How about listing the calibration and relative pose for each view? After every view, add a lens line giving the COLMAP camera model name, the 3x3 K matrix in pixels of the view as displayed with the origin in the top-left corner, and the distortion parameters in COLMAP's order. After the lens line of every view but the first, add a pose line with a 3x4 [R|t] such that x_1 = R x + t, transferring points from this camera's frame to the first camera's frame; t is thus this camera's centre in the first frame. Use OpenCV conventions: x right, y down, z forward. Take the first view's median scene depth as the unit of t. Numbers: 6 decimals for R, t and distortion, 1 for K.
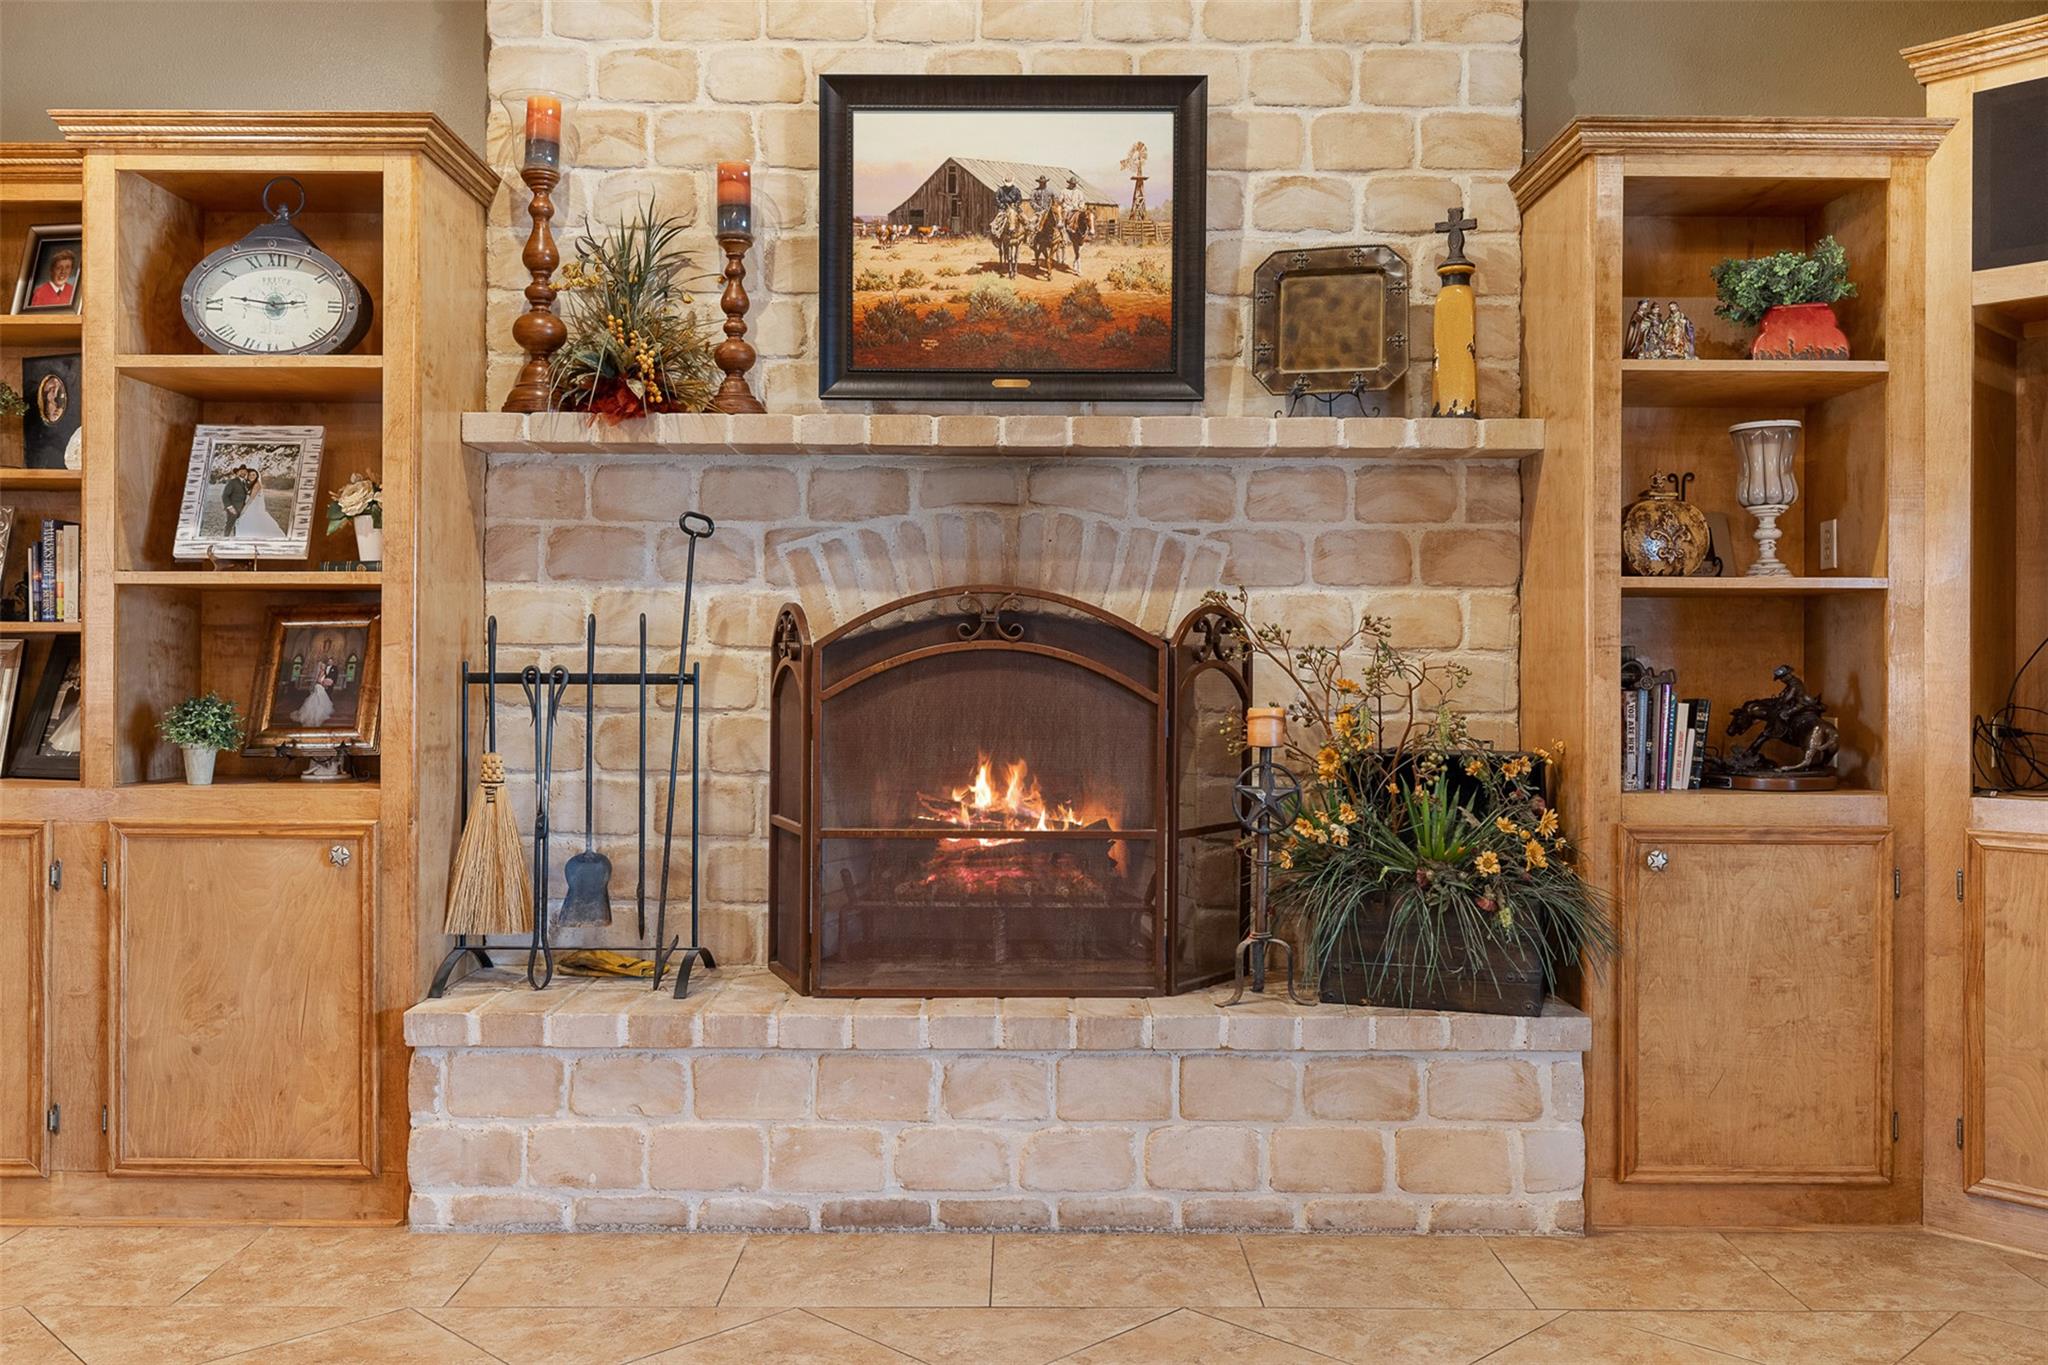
lens RADIAL K [[1706.3, 0, 1027.5], [0, 1706.3, 660.5], [0, 0, 1]] dist [0.004849, 0.006991]
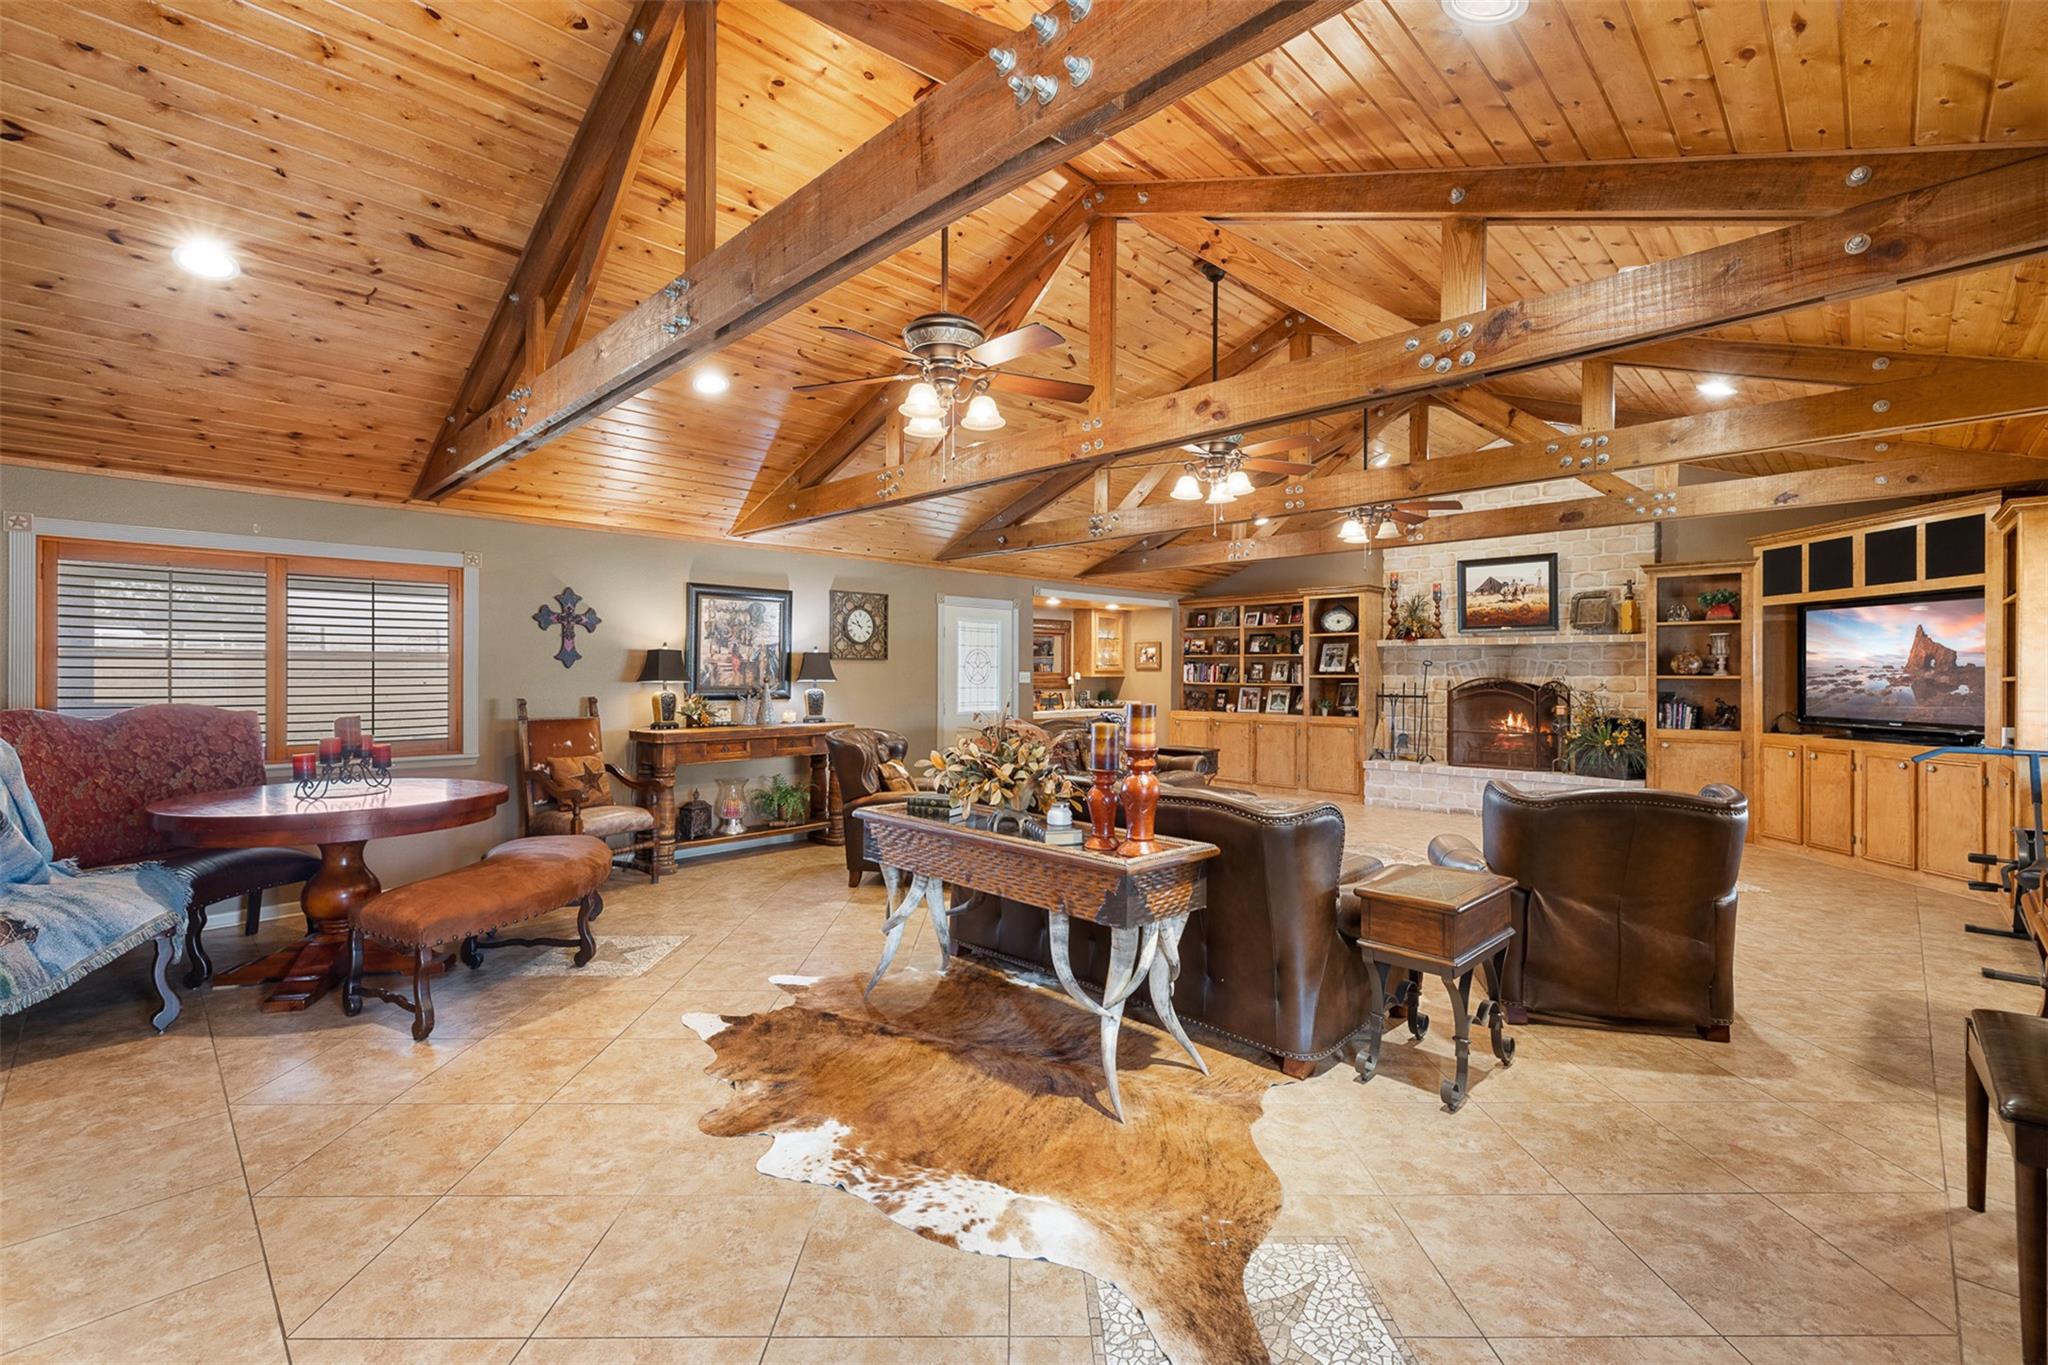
lens RADIAL K [[857.2, 0, 1026.0], [0, 857.2, 674.0], [0, 0, 1]] dist [0.002386, 0.000279]
pose [[0.708228, -0.002701, -0.705979, 0.666282], [0.003892, 0.999992, 0.000078, -0.054449], [0.705973, -0.002803, 0.708233, -1.389329]]
